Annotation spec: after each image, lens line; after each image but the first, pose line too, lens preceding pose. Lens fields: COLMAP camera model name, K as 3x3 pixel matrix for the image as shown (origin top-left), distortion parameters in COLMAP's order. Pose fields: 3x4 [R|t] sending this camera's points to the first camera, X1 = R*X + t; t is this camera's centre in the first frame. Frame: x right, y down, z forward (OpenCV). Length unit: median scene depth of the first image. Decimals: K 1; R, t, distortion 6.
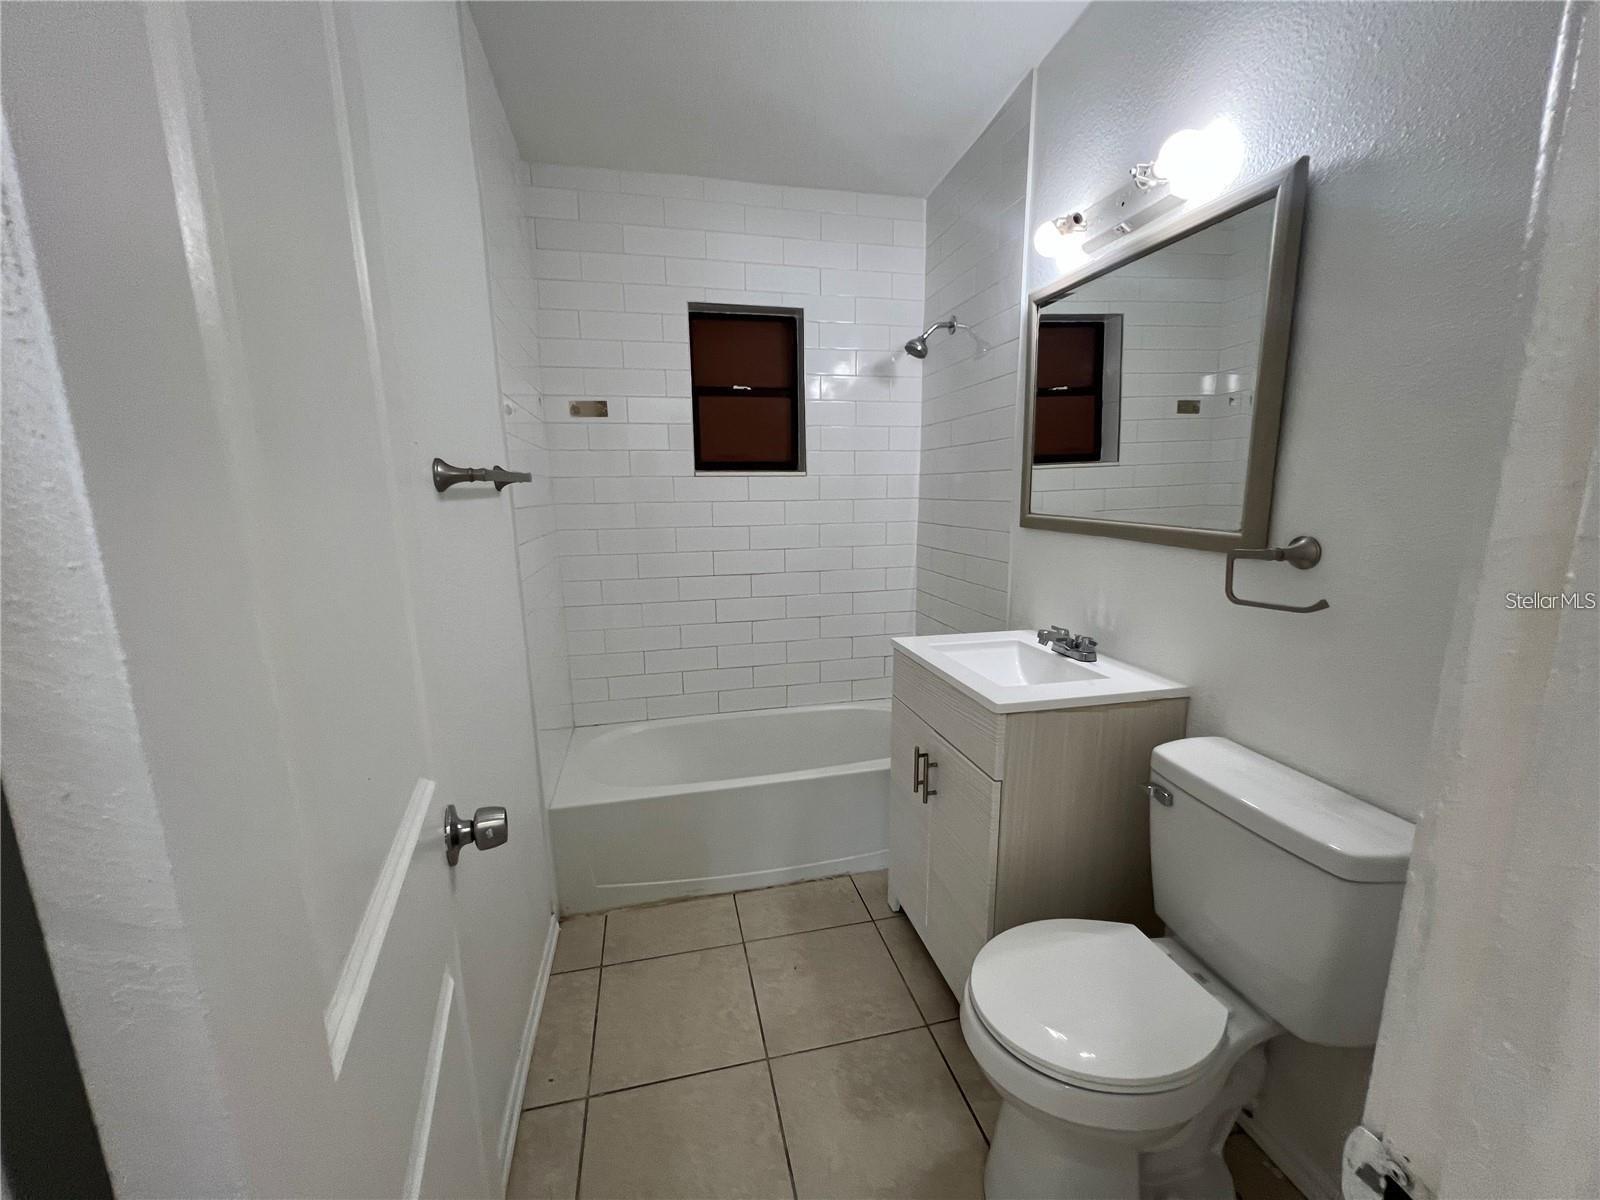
lens RADIAL K [[641.7, 0, 803.3], [0, 641.7, 604.1], [0, 0, 1]] dist [-0.000651, 0.000214]
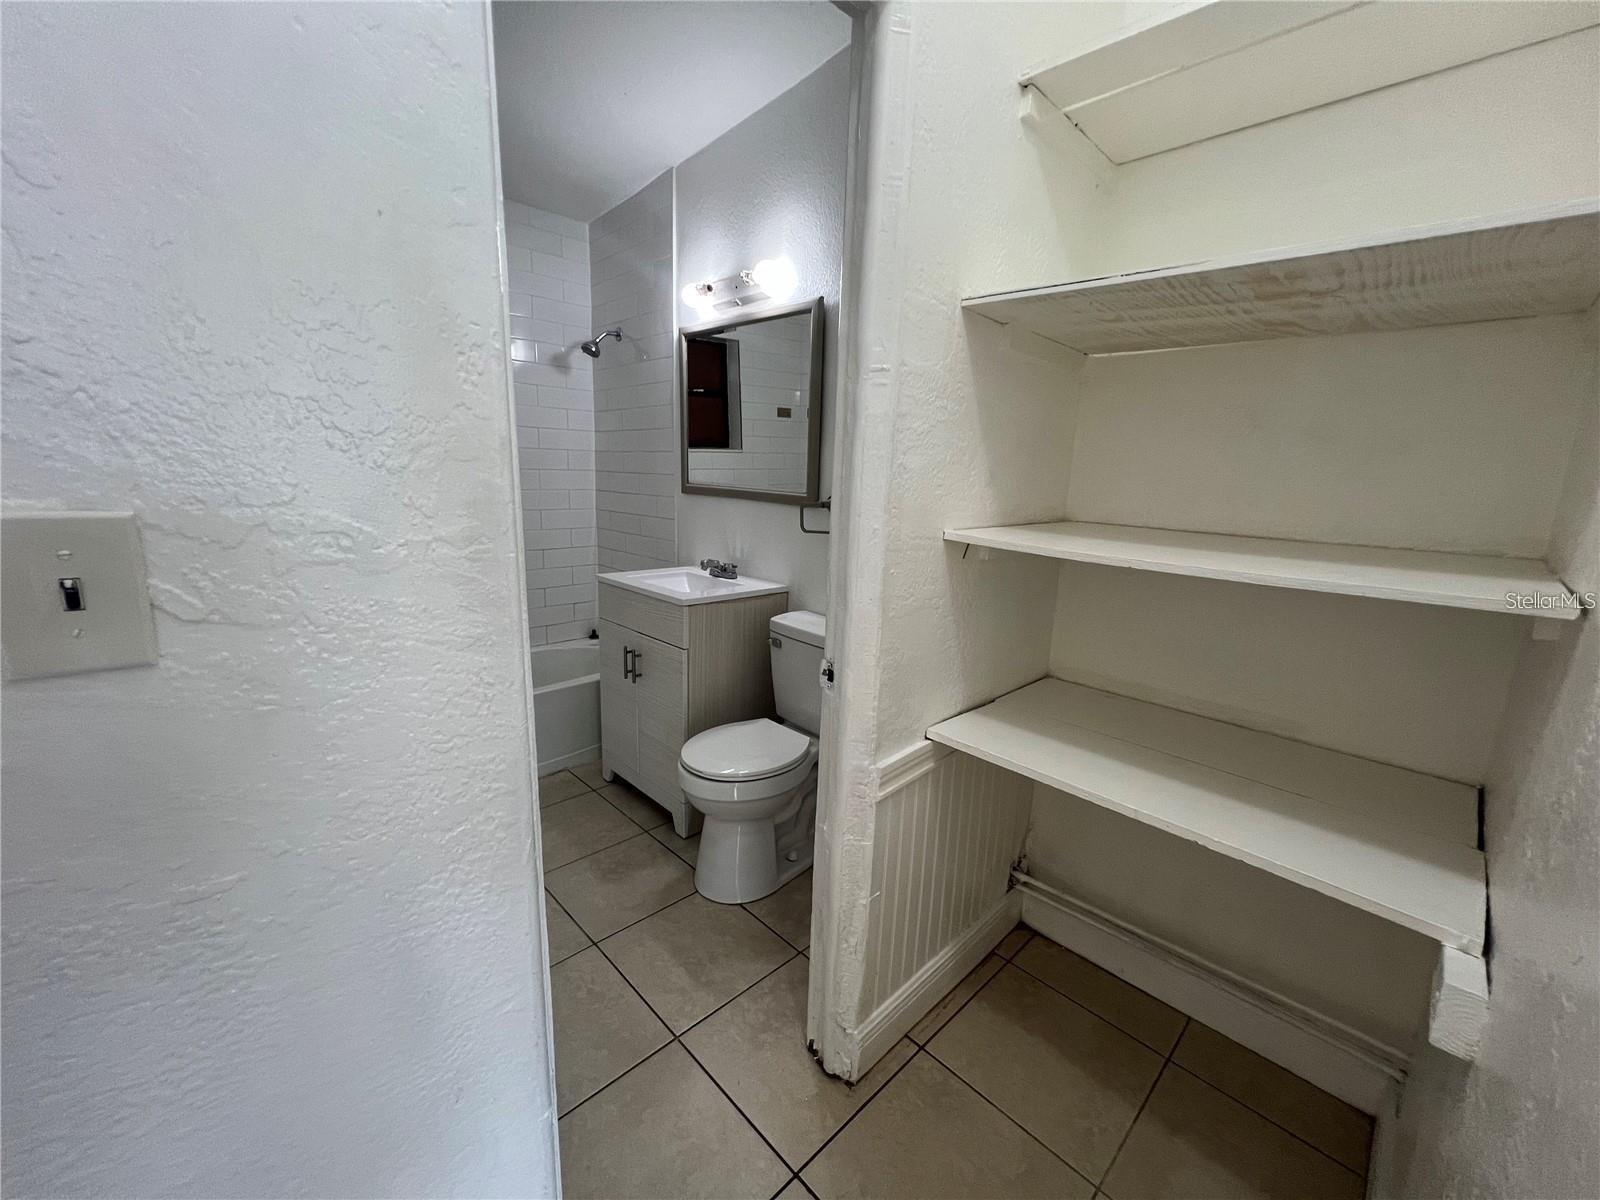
lens RADIAL K [[641.7, 0, 803.3], [0, 641.7, 604.1], [0, 0, 1]] dist [-0.000651, 0.000214]
pose [[0.854998, -0.069096, 0.514008, -0.211959], [0.052232, 0.997518, 0.047211, 0.085984], [-0.515995, -0.013518, 0.856485, -0.420250]]
